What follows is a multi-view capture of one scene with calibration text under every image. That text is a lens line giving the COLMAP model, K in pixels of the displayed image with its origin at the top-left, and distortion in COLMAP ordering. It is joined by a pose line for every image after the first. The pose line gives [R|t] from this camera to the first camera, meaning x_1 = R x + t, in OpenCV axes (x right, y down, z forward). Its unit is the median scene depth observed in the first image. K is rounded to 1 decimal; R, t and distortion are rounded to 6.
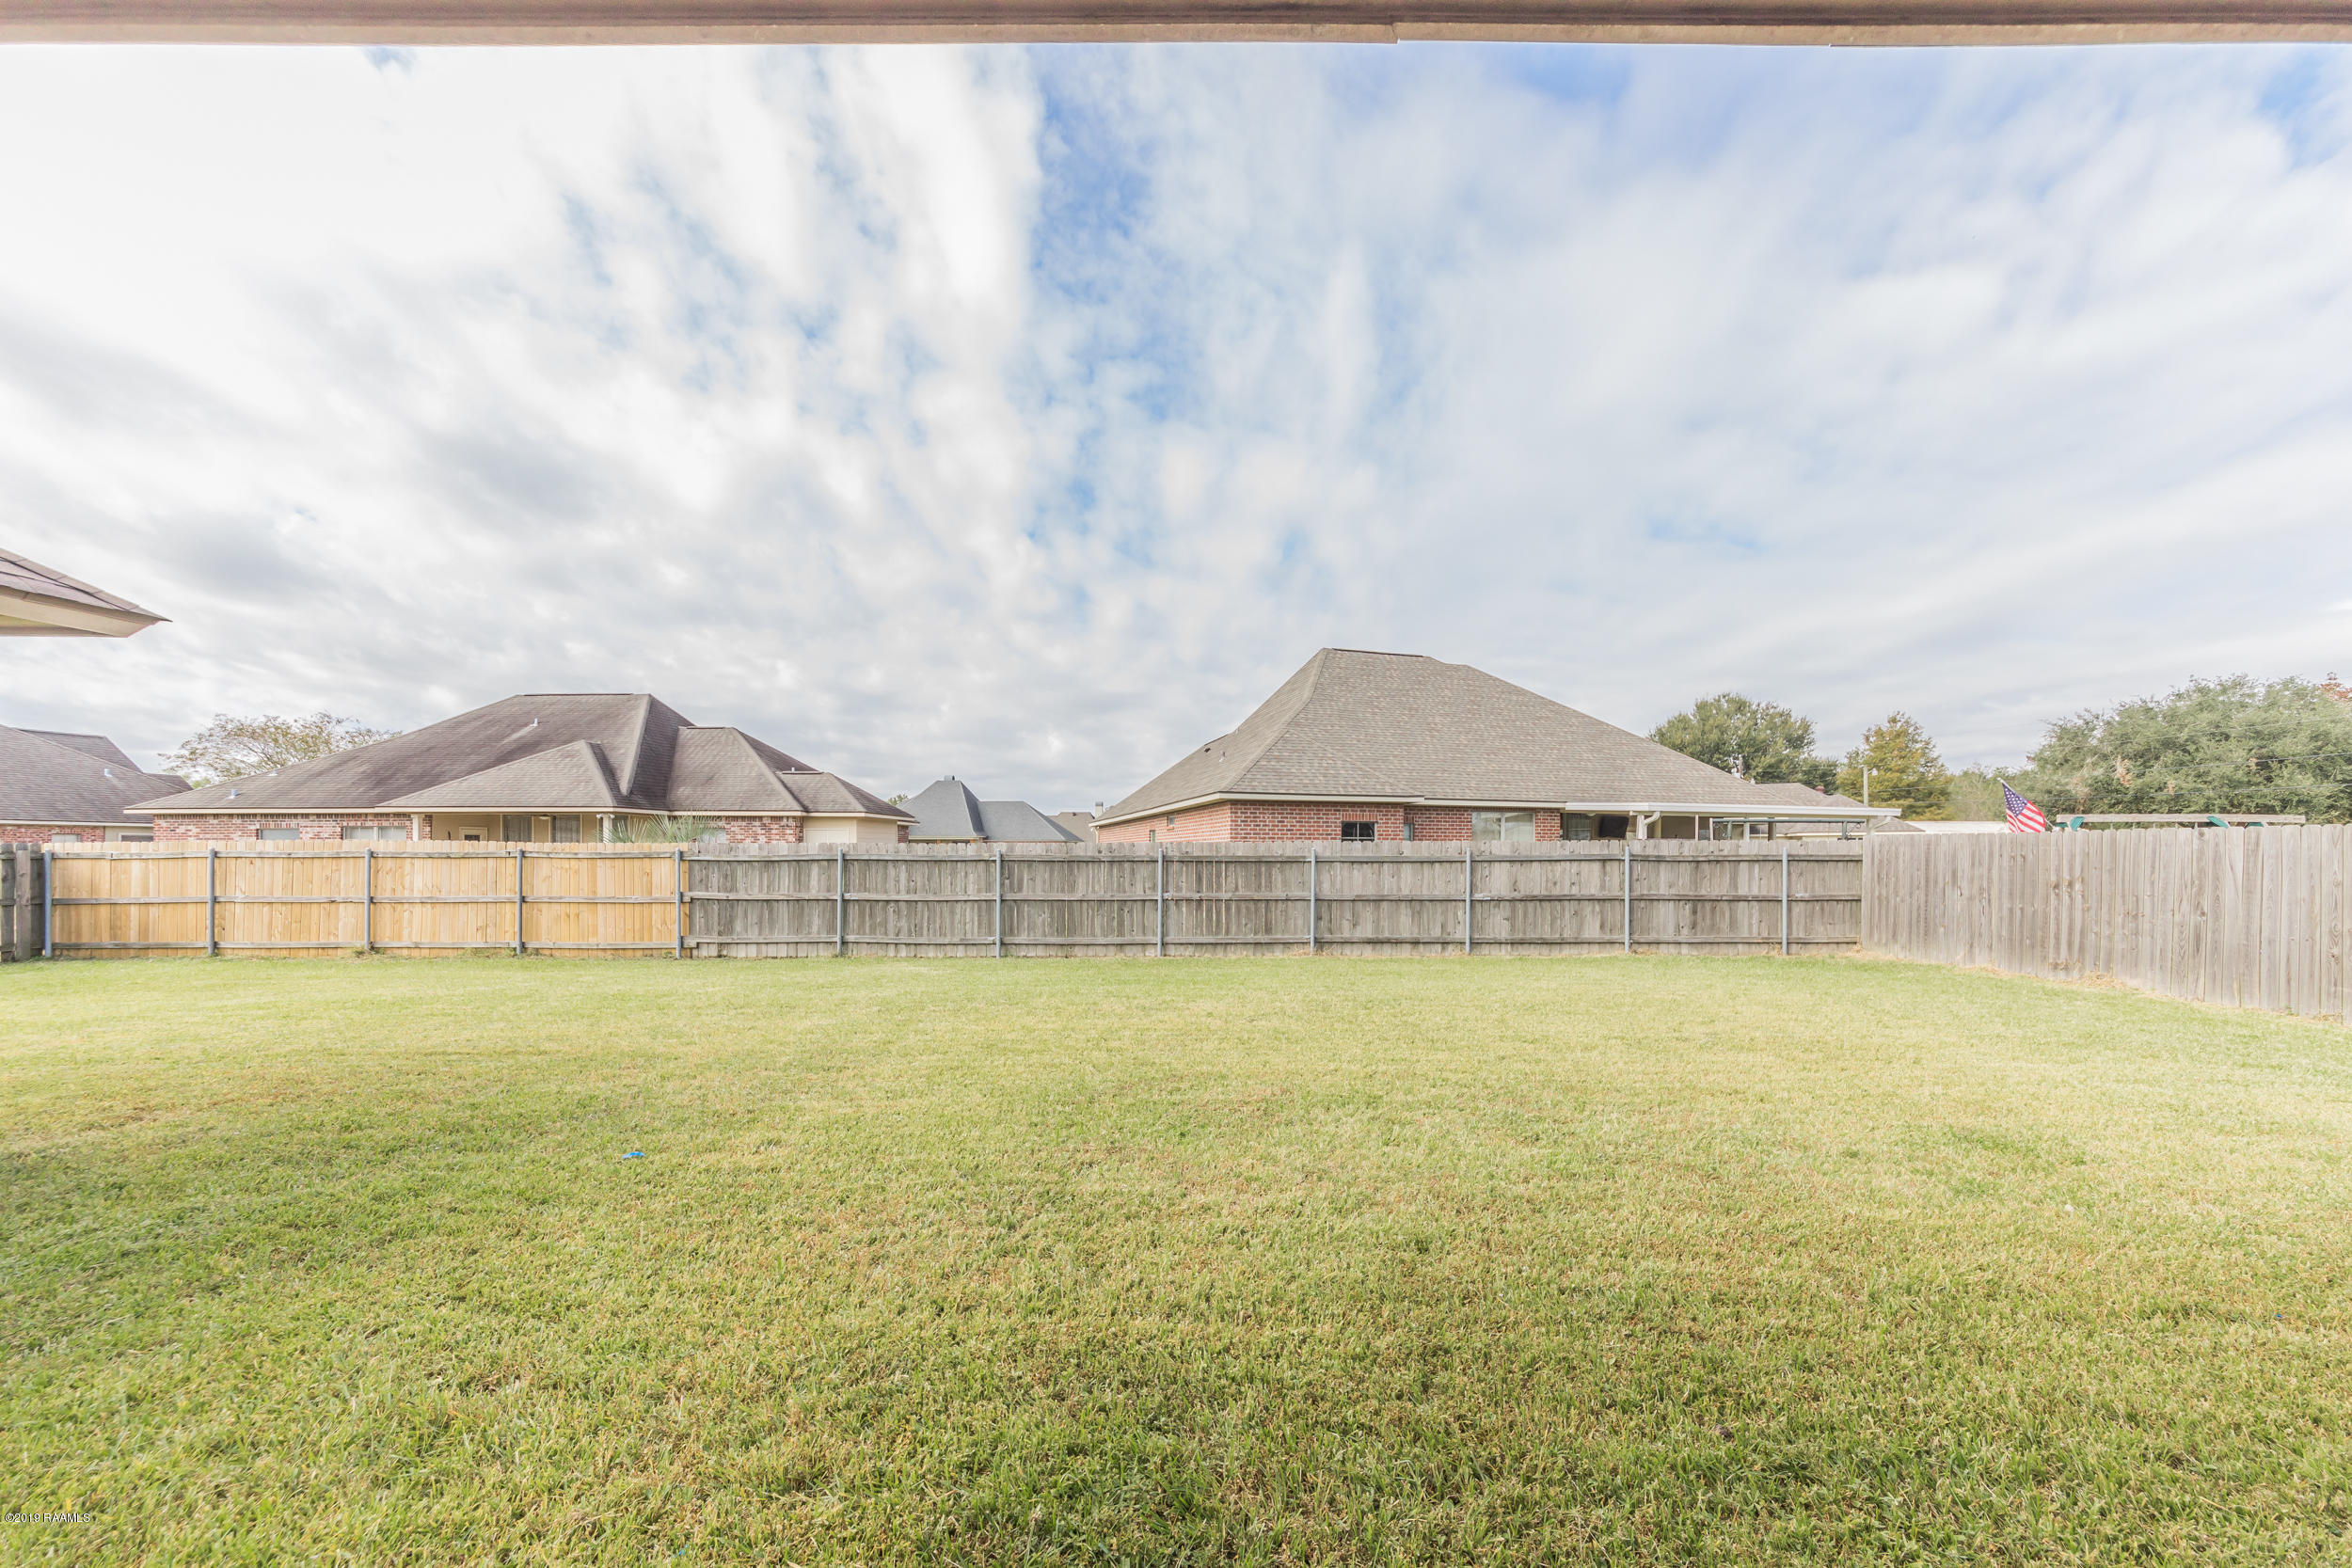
lens RADIAL K [[825.5, 0, 1226.4], [0, 825.5, 858.4], [0, 0, 1]] dist [-0.002434, -0.000228]
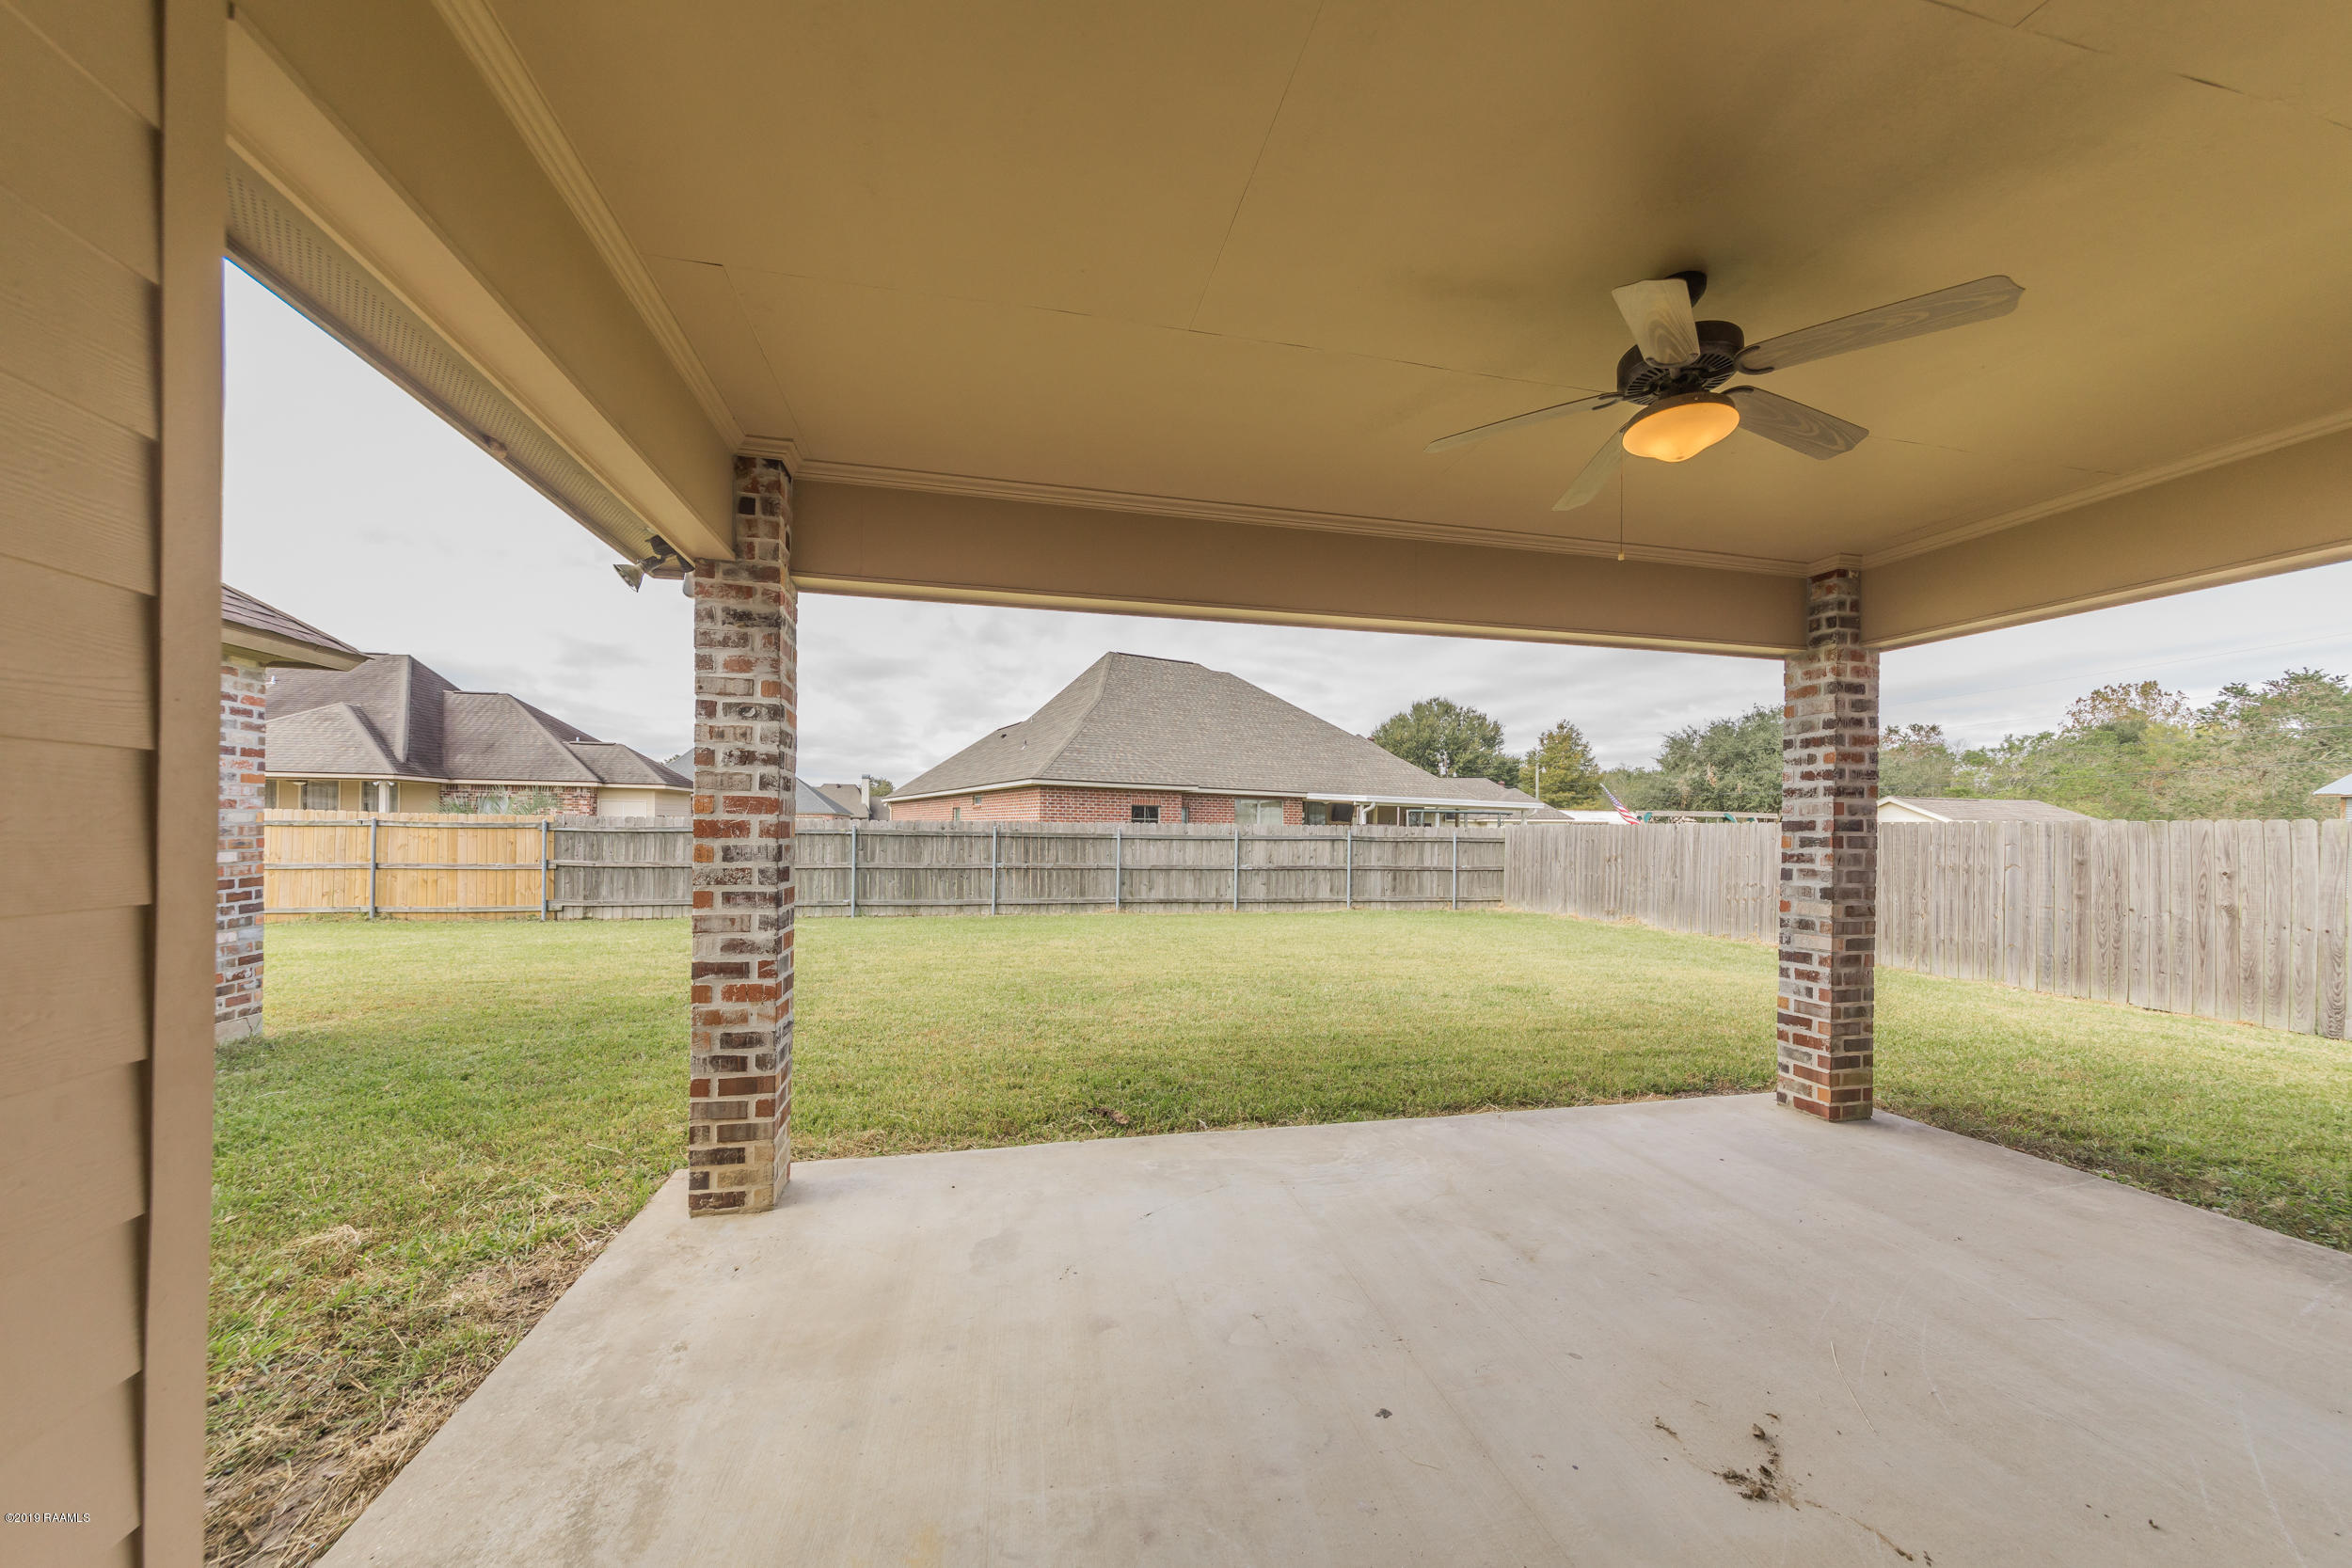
lens RADIAL K [[825.5, 0, 1165.1], [0, 825.5, 808.1], [0, 0, 1]] dist [-0.002434, -0.000228]
pose [[0.975769, 0.019039, 0.217973, -0.099455], [-0.012118, 0.999380, -0.033044, -0.001661], [-0.218467, 0.029602, 0.975395, -0.243962]]
